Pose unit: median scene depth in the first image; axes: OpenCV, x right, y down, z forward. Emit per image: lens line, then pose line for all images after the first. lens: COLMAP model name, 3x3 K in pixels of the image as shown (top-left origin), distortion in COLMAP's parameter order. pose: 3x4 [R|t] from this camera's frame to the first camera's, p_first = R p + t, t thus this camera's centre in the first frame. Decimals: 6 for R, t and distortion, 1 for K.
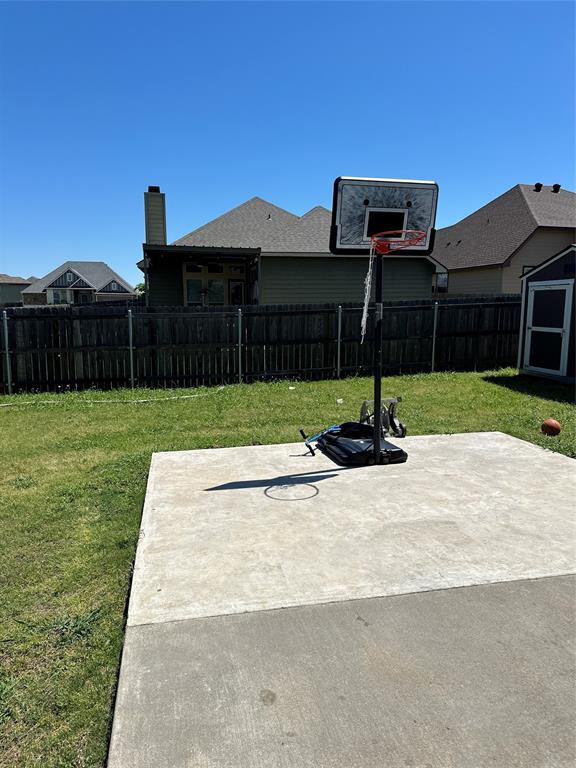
lens RADIAL K [[522.8, 0, 282.2], [0, 522.8, 382.8], [0, 0, 1]] dist [0.085612, -0.143914]
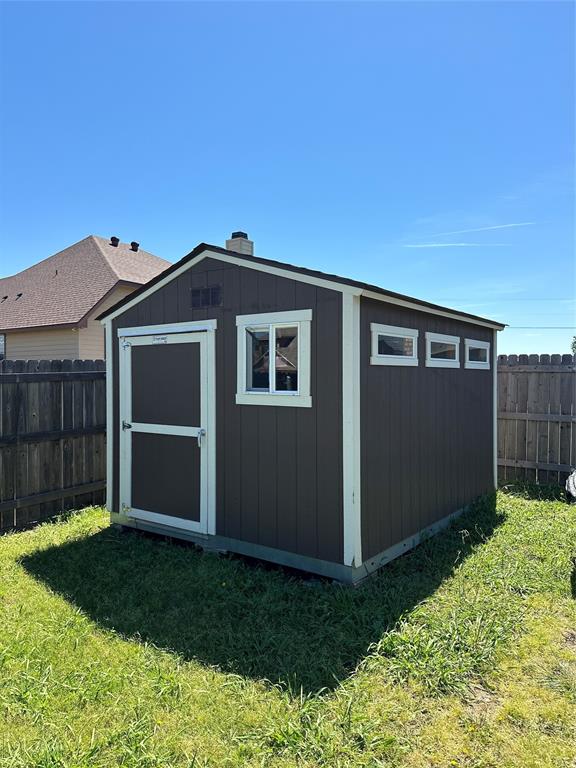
lens RADIAL K [[522.8, 0, 282.2], [0, 522.8, 382.8], [0, 0, 1]] dist [0.085612, -0.143914]
pose [[0.735304, -0.006332, 0.677708, 0.246432], [0.100291, 0.989964, -0.099565, -0.078045], [-0.670276, 0.141178, 0.728559, 0.547819]]
